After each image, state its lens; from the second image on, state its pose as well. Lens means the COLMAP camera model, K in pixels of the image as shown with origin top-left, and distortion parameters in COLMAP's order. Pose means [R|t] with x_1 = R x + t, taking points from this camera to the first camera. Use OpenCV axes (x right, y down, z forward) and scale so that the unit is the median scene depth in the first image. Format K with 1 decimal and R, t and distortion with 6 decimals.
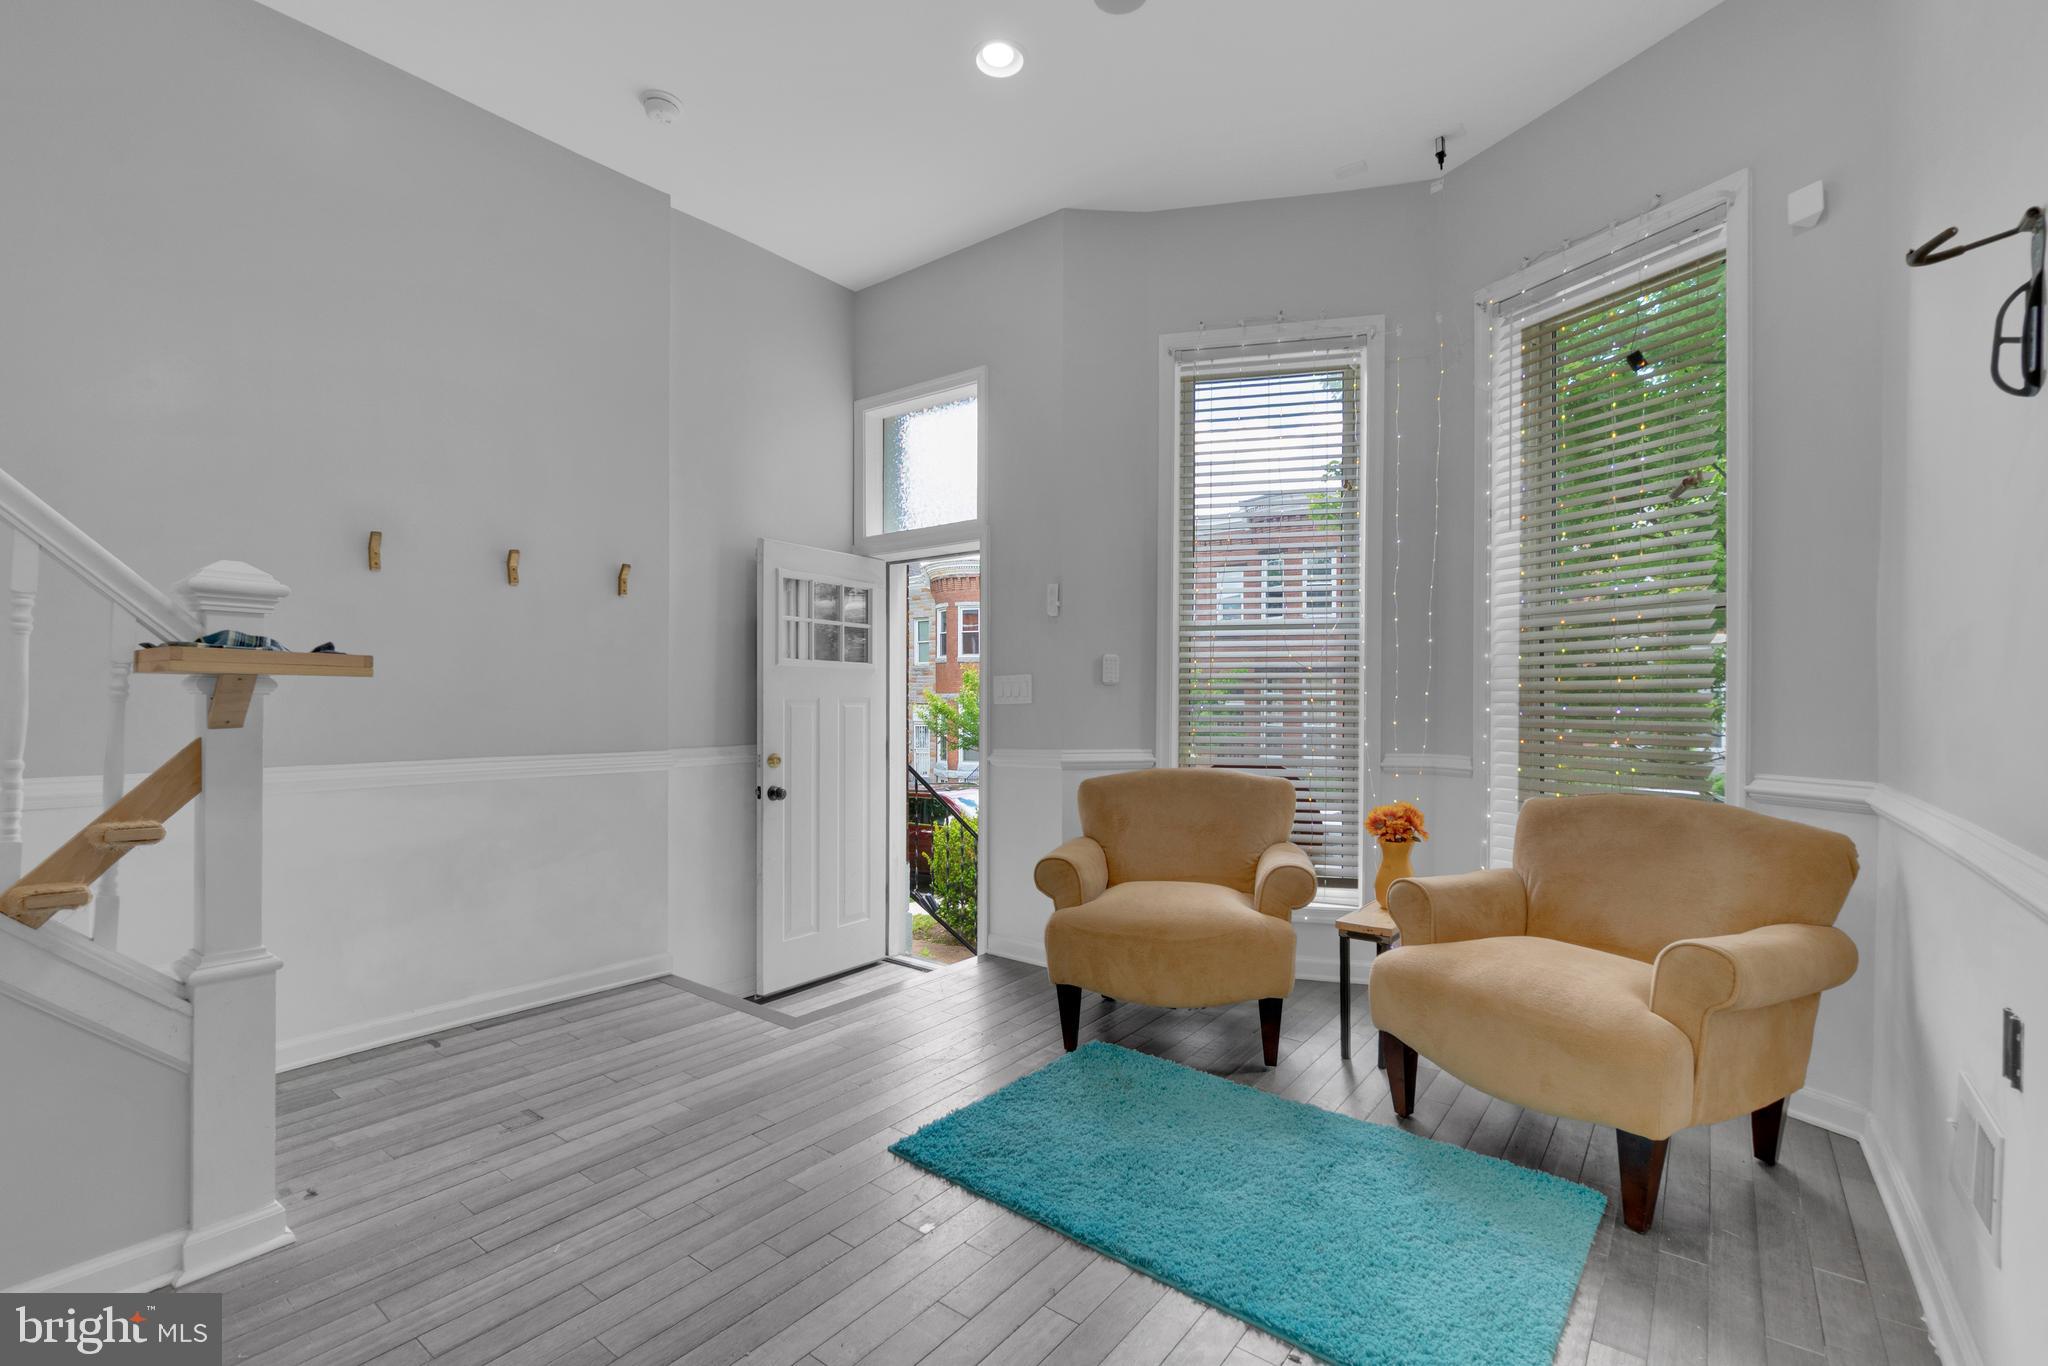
lens RADIAL K [[902.6, 0, 1025.6], [0, 902.6, 709.0], [0, 0, 1]] dist [-0.004164, -0.000098]
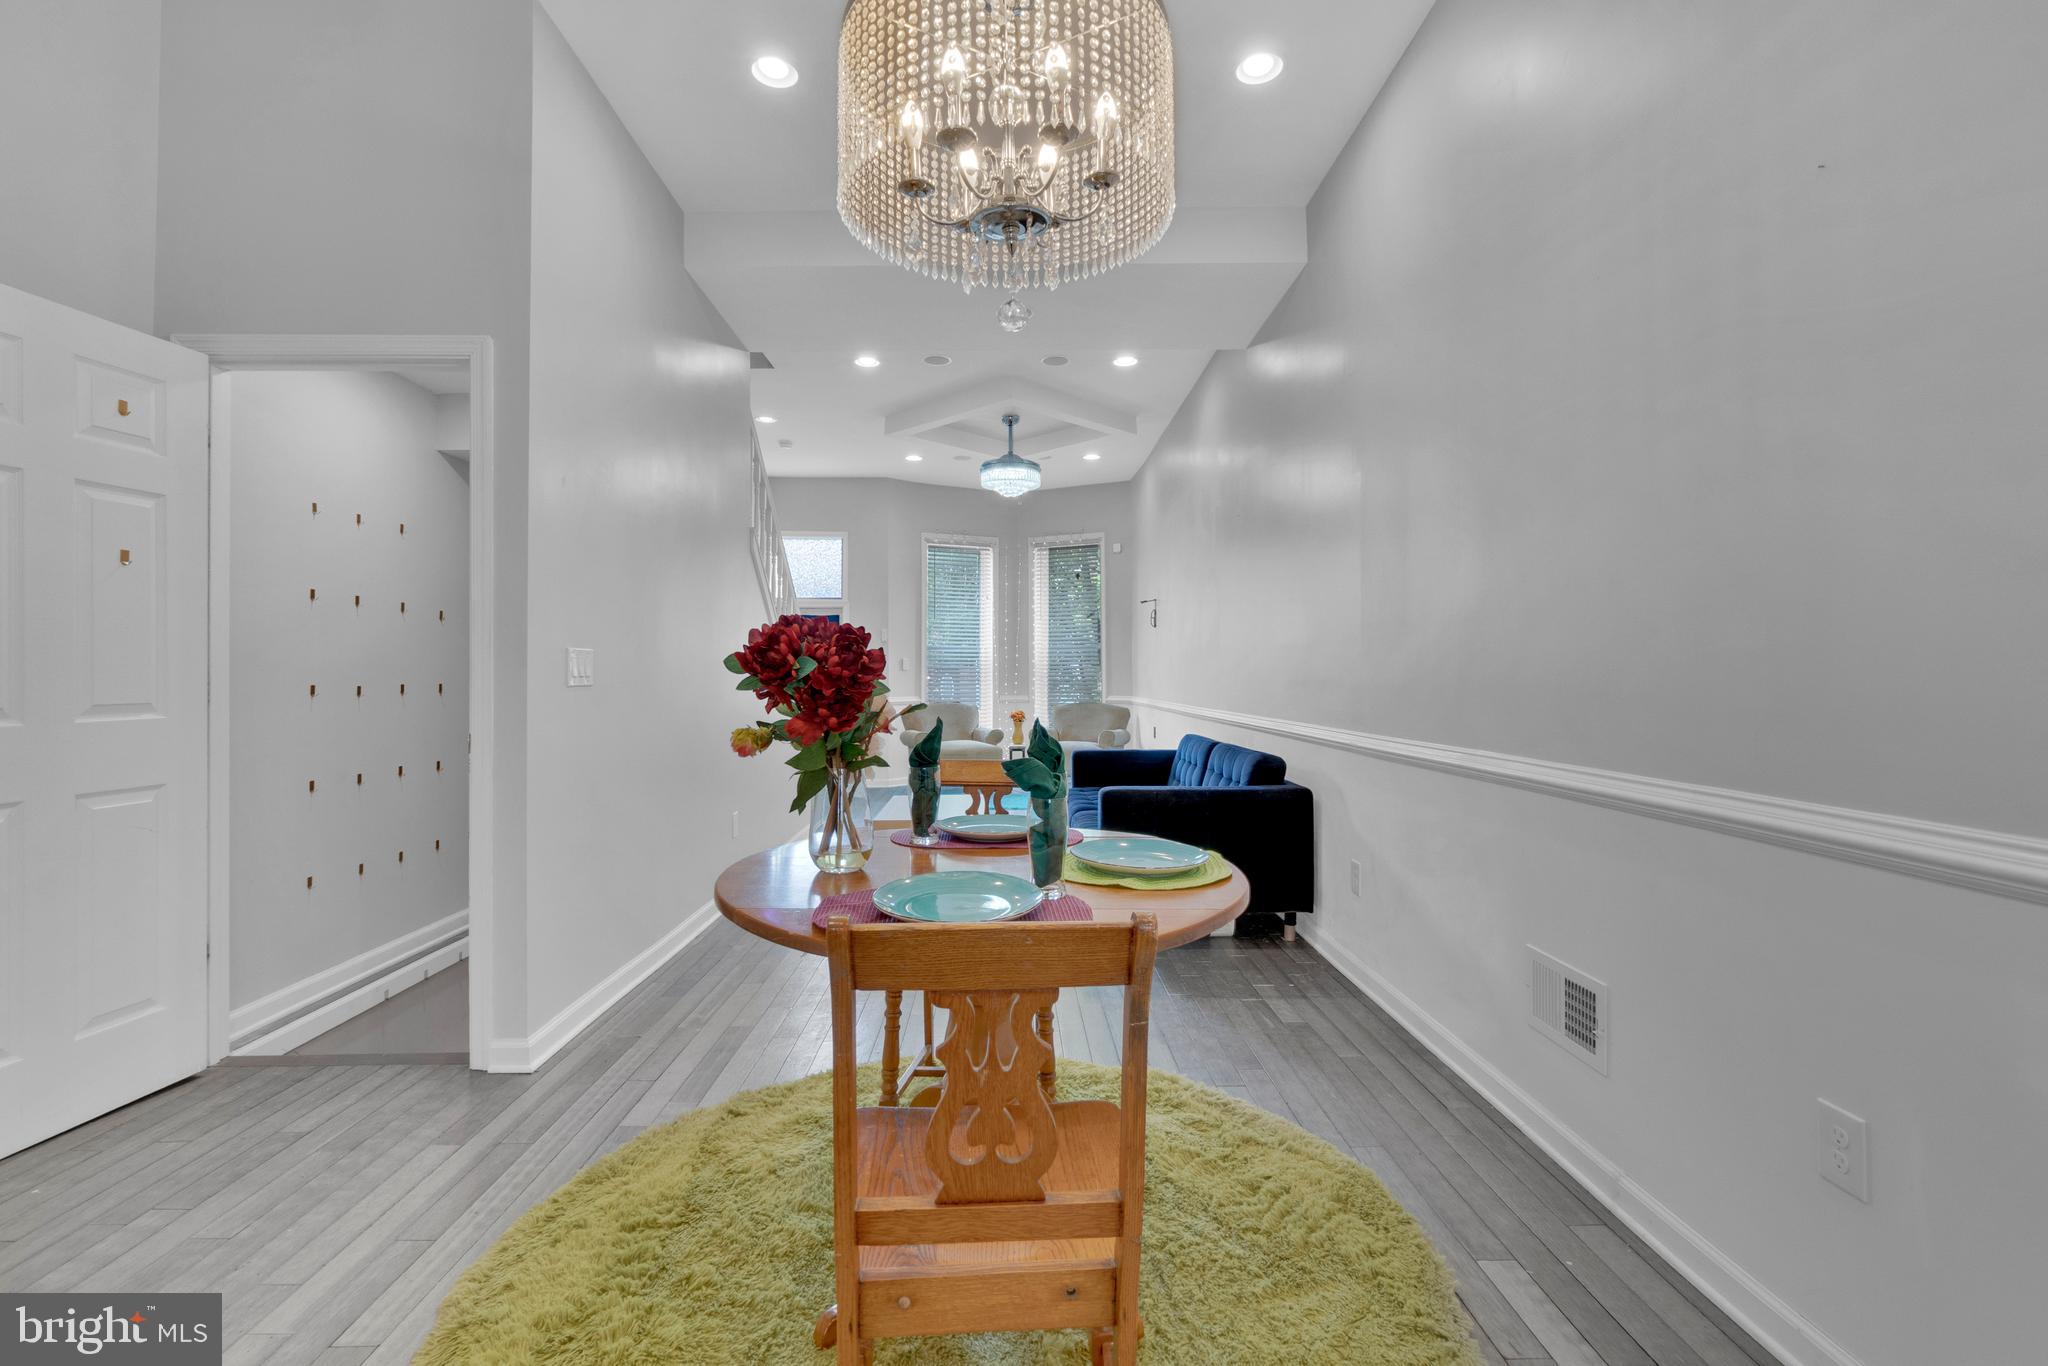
lens RADIAL K [[890.8, 0, 1018.5], [0, 890.8, 661.8], [0, 0, 1]] dist [-0.001060, -0.000175]
pose [[0.784185, 0.005281, 0.620505, -1.486986], [0.011058, 0.999686, -0.022483, 0.009120], [-0.620429, 0.024492, 0.783880, -1.399153]]
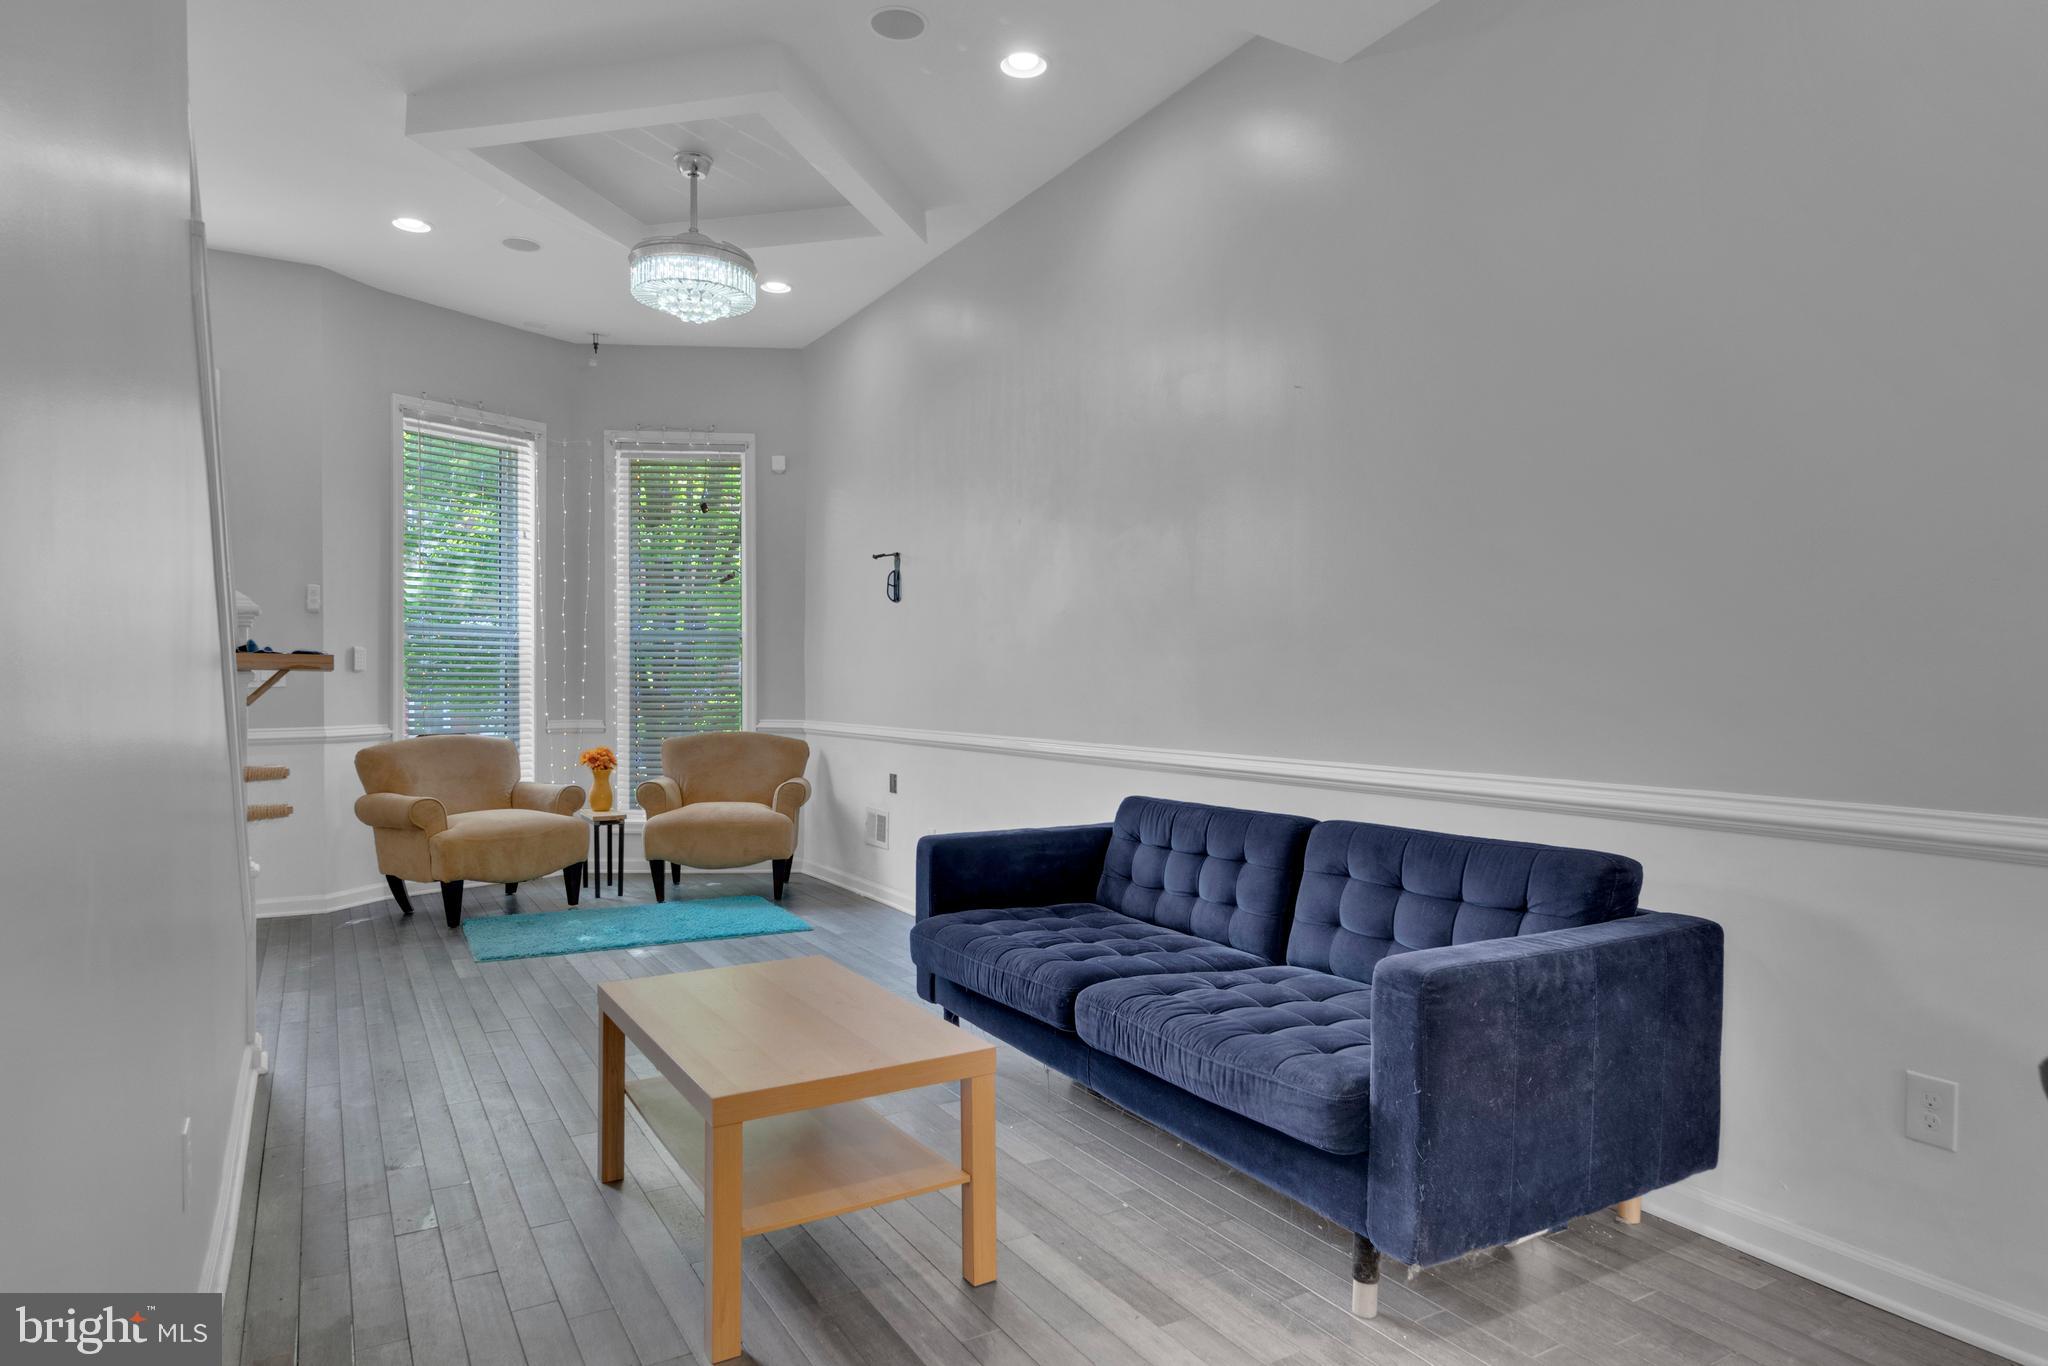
lens RADIAL K [[1183.5, 0, 1029.8], [0, 1183.5, 706.5], [0, 0, 1]] dist [-0.000767, -0.000312]
pose [[0.368259, -0.016684, 0.929574, -1.325166], [0.005679, 0.999861, 0.015696, 0.000210], [-0.929706, -0.000501, 0.368302, -0.535376]]
